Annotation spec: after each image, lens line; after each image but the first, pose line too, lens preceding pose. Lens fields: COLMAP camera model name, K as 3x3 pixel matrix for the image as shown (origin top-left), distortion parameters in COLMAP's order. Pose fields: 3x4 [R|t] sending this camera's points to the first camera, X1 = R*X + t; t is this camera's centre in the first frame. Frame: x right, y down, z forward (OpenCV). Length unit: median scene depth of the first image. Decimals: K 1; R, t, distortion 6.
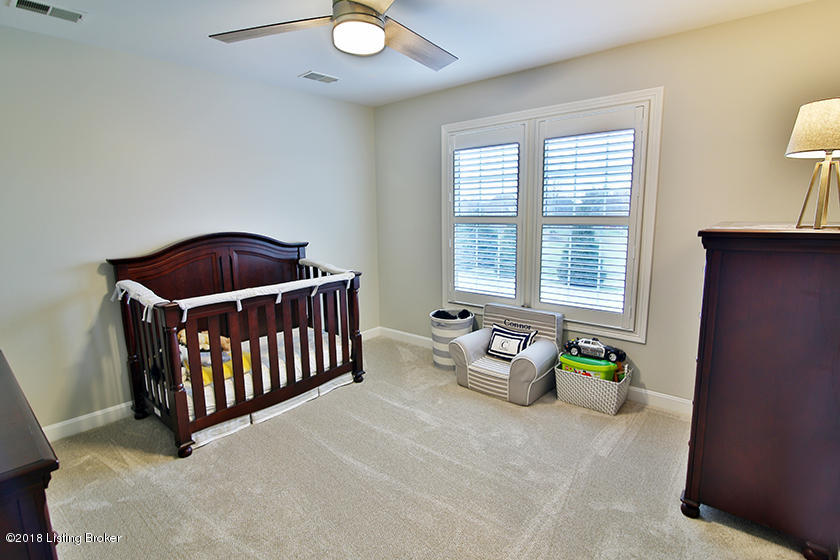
lens RADIAL K [[419.6, 0, 420.7], [0, 419.6, 279.1], [0, 0, 1]] dist [-0.025280, -0.001191]
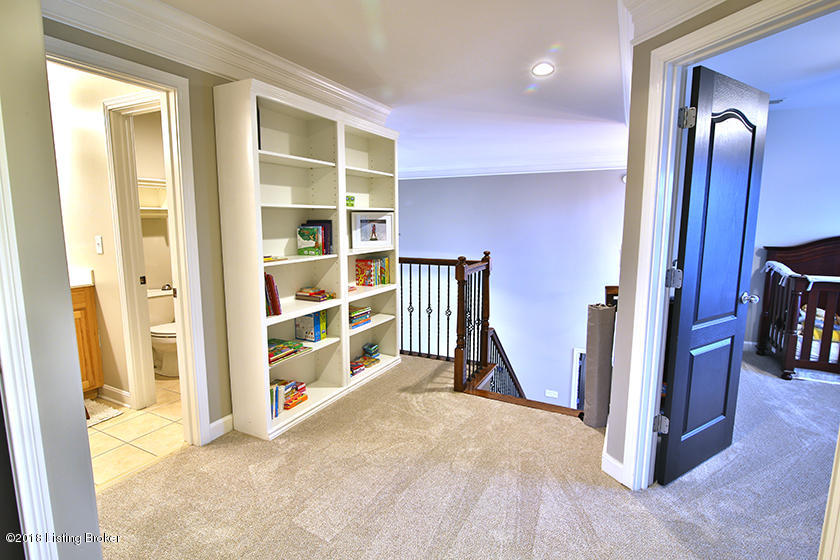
lens RADIAL K [[419.6, 0, 421.0], [0, 419.6, 278.1], [0, 0, 1]] dist [-0.025280, -0.001191]
pose [[0.245715, 0.137989, -0.959470, 0.455684], [-0.161790, 0.981770, 0.099763, 0.127368], [0.955745, 0.130719, 0.263561, -0.664475]]
